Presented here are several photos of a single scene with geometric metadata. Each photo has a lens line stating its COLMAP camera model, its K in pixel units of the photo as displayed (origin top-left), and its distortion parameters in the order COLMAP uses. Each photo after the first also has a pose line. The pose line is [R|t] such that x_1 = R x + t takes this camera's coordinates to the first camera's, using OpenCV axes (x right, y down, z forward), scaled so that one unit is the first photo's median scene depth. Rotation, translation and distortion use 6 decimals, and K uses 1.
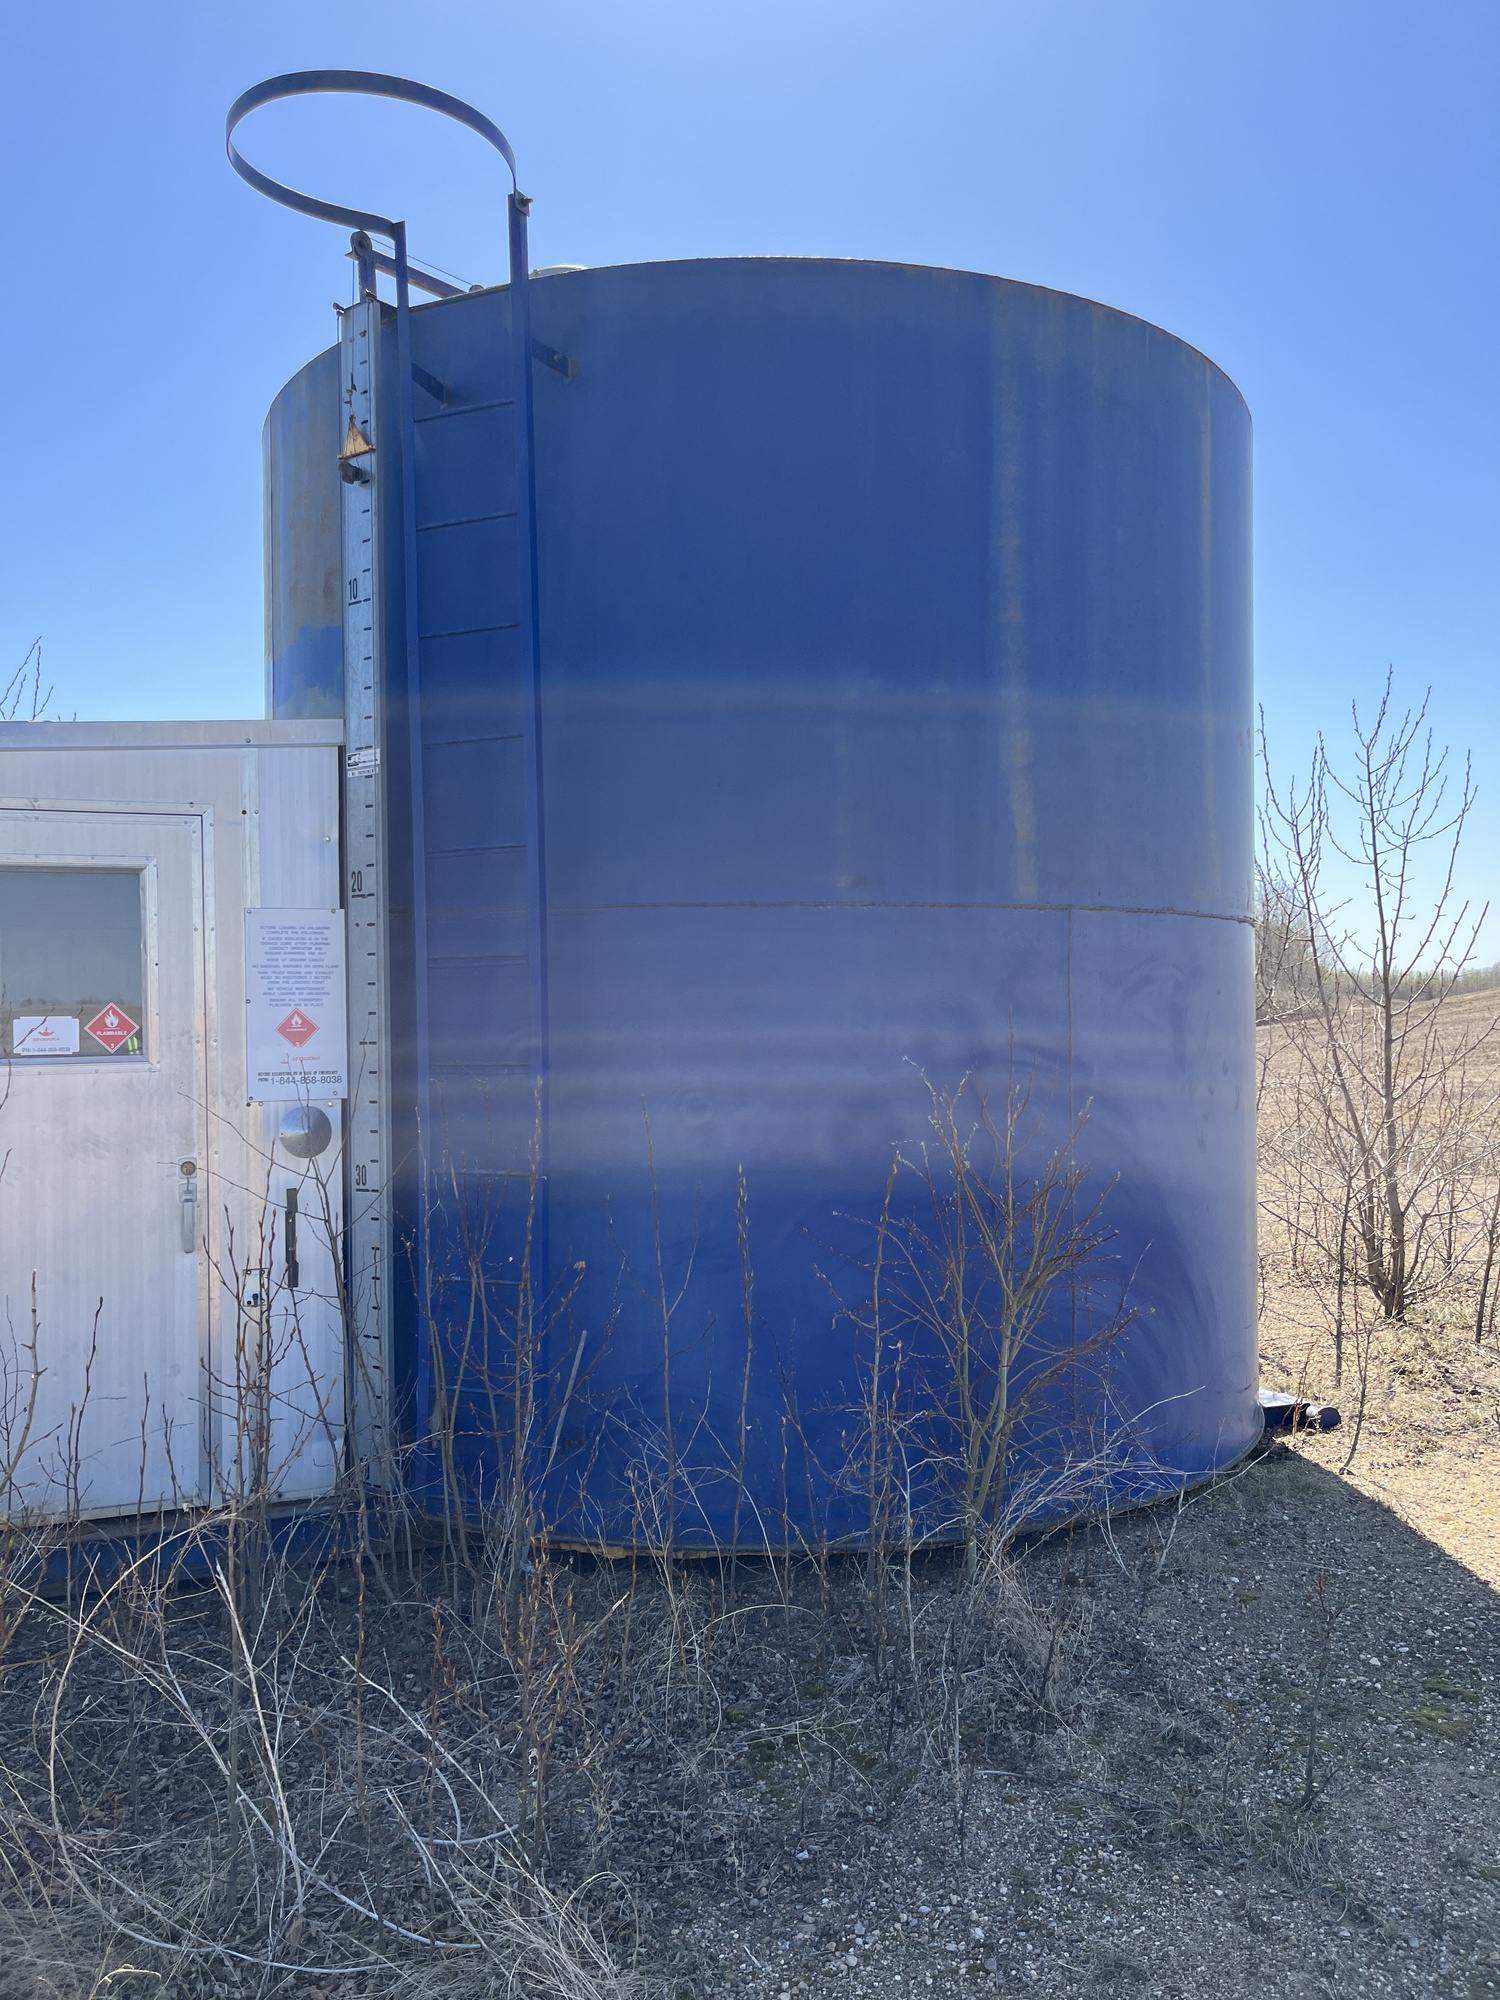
lens RADIAL K [[1517.7, 0, 748.8], [0, 1517.7, 1008.7], [0, 0, 1]] dist [0.039921, -0.015748]
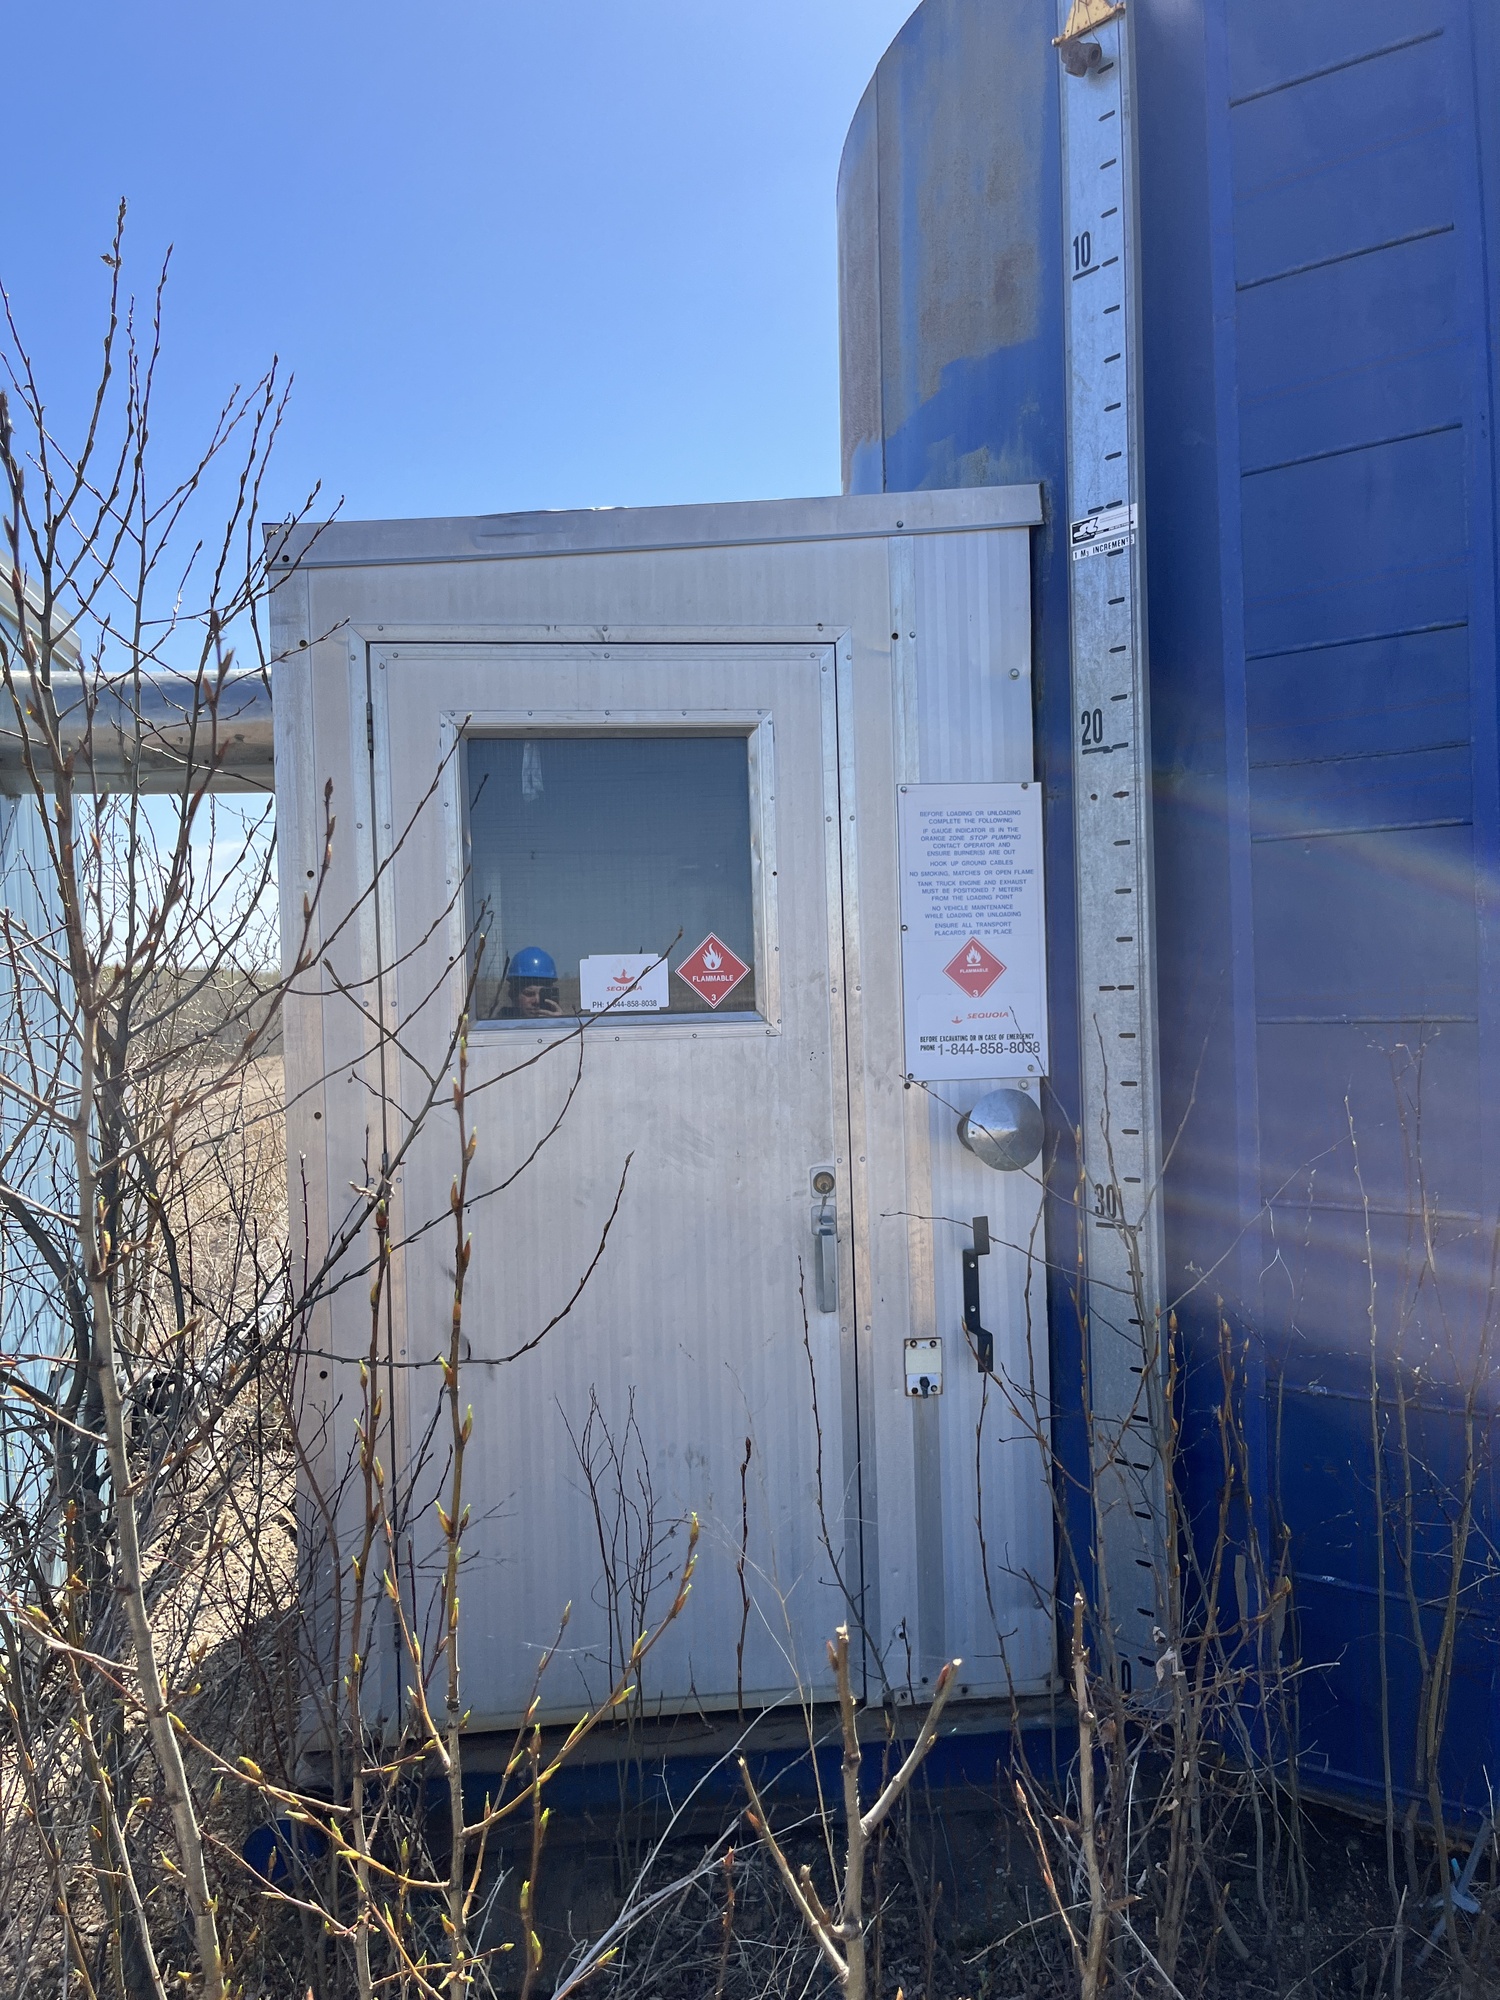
lens RADIAL K [[1517.7, 0, 752.1], [0, 1517.7, 995.7], [0, 0, 1]] dist [0.039921, -0.015748]
pose [[0.974353, -0.011239, -0.224744, -0.249978], [0.013696, 0.999862, 0.009376, 0.017474], [0.224607, -0.012214, 0.974373, 0.358324]]
